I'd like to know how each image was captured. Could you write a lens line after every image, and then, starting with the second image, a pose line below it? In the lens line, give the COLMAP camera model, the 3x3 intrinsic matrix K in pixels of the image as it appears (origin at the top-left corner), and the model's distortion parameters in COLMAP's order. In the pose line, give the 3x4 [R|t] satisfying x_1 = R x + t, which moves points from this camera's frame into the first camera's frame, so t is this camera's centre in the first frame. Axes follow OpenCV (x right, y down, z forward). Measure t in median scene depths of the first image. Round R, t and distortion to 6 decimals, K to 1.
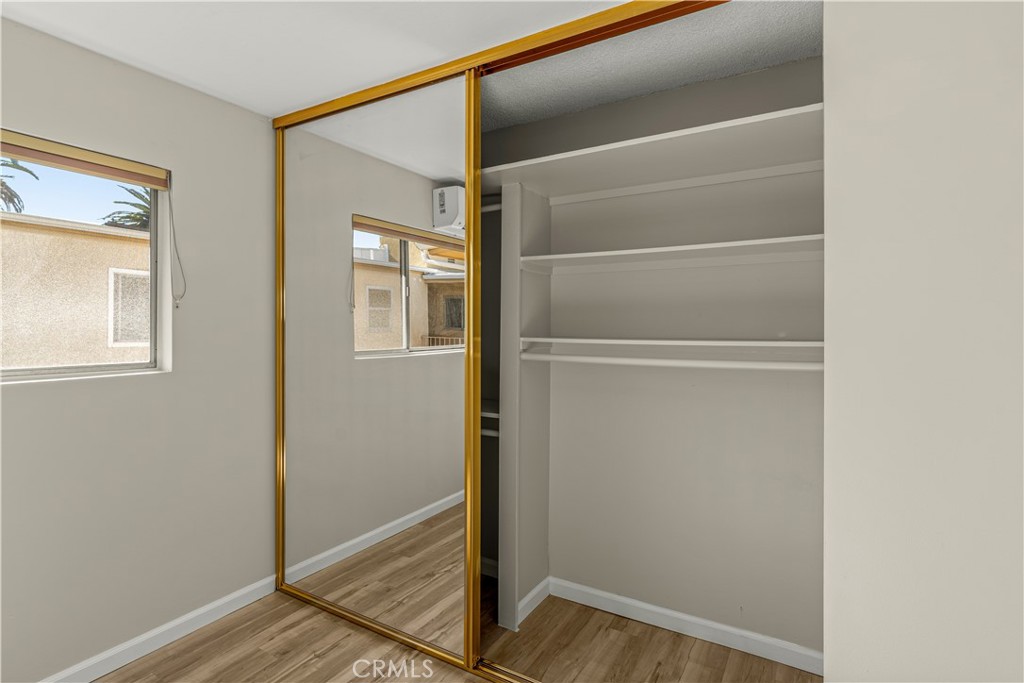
lens RADIAL K [[510.0, 0, 510.8], [0, 510.0, 333.3], [0, 0, 1]] dist [-0.012060, 0.001264]
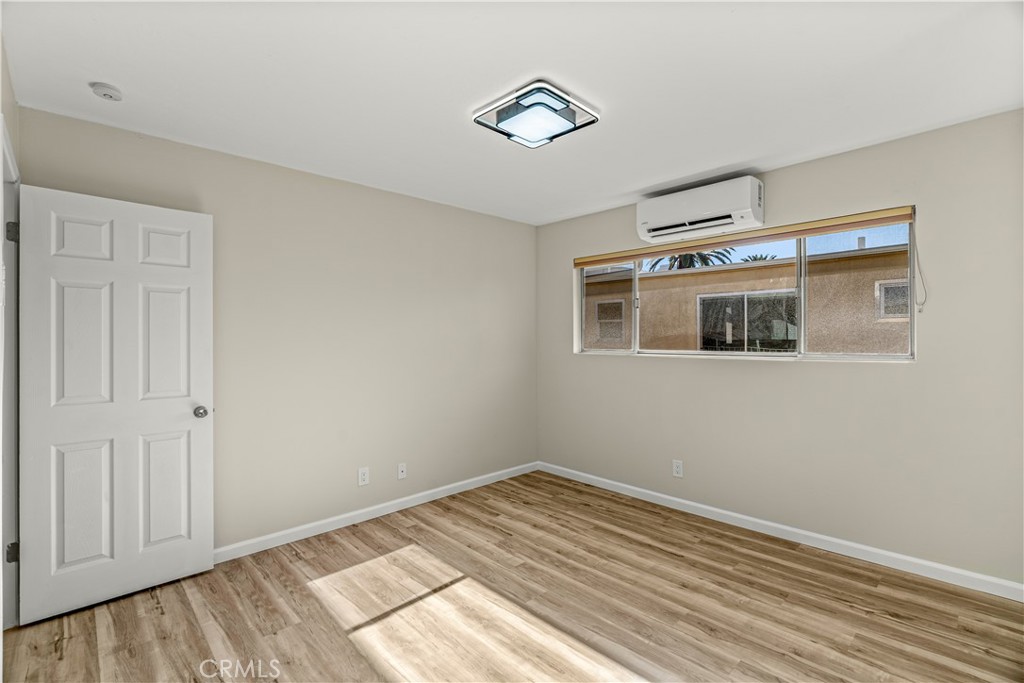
lens RADIAL K [[464.5, 0, 507.1], [0, 464.5, 332.6], [0, 0, 1]] dist [-0.008158, 0.001395]
pose [[-0.275455, -0.019197, -0.961122, 0.617512], [-0.000823, 0.999805, -0.019734, 0.021496], [0.961313, -0.004645, -0.275417, 0.274532]]
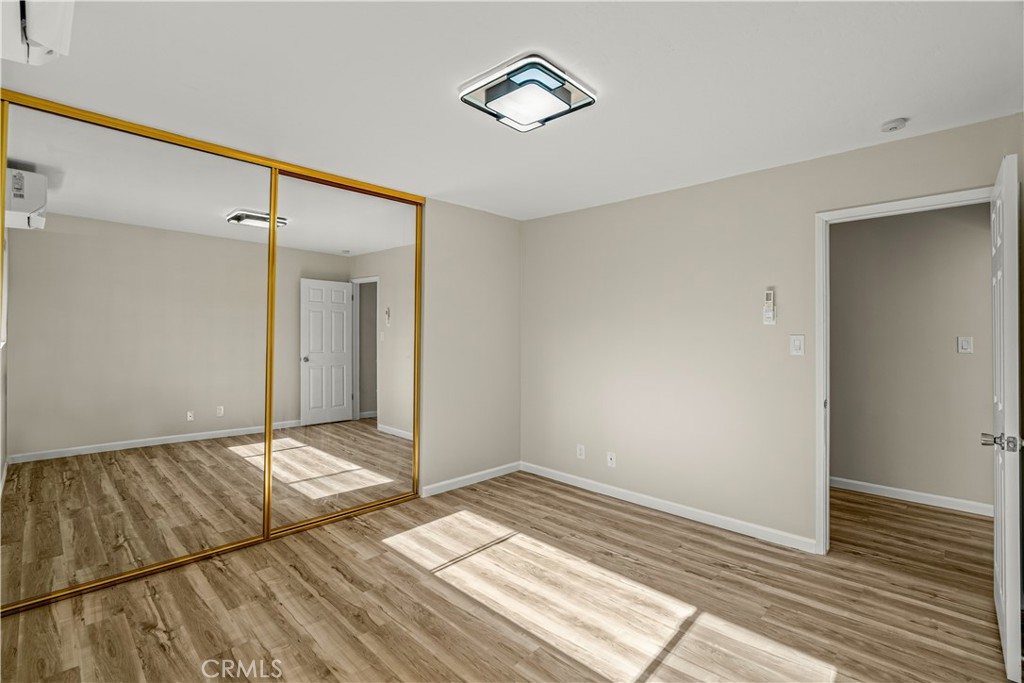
lens RADIAL K [[464.5, 0, 503.2], [0, 464.5, 333.6], [0, 0, 1]] dist [-0.008158, 0.001395]
pose [[0.248559, -0.000662, 0.968617, -1.000915], [-0.000244, 1.000000, 0.000747, 0.009876], [-0.968617, -0.000422, 0.248559, -0.067699]]
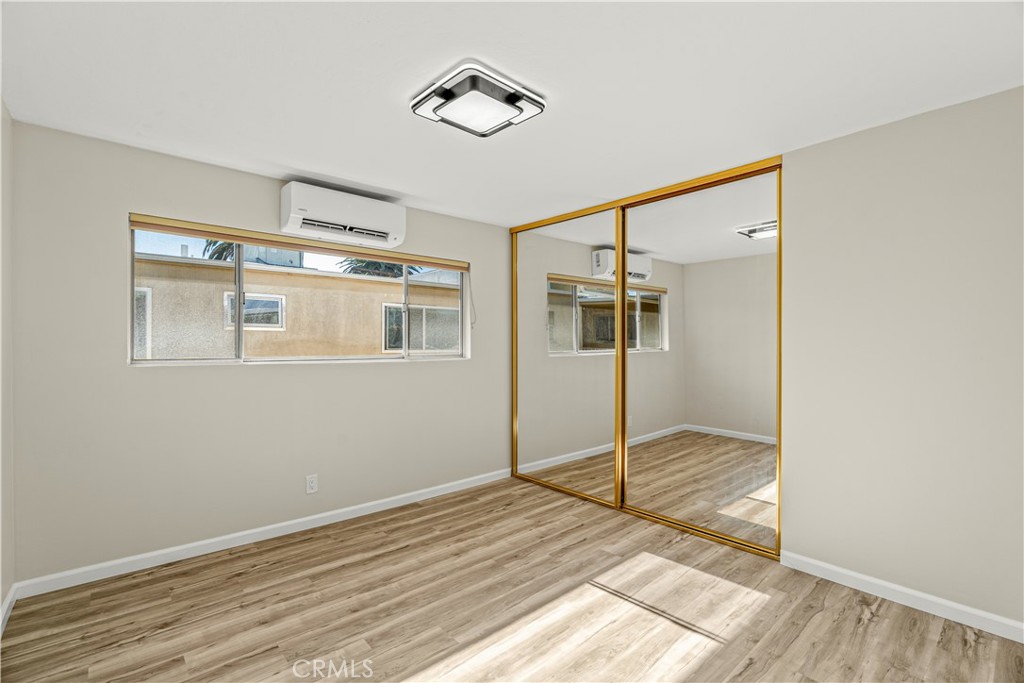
lens RADIAL K [[464.5, 0, 514.1], [0, 464.5, 342.5], [0, 0, 1]] dist [-0.008158, 0.001395]
pose [[0.954001, -0.006741, -0.299728, 0.069744], [0.004467, 0.999956, -0.008271, 0.021255], [0.299770, 0.006552, 0.953989, -0.660372]]
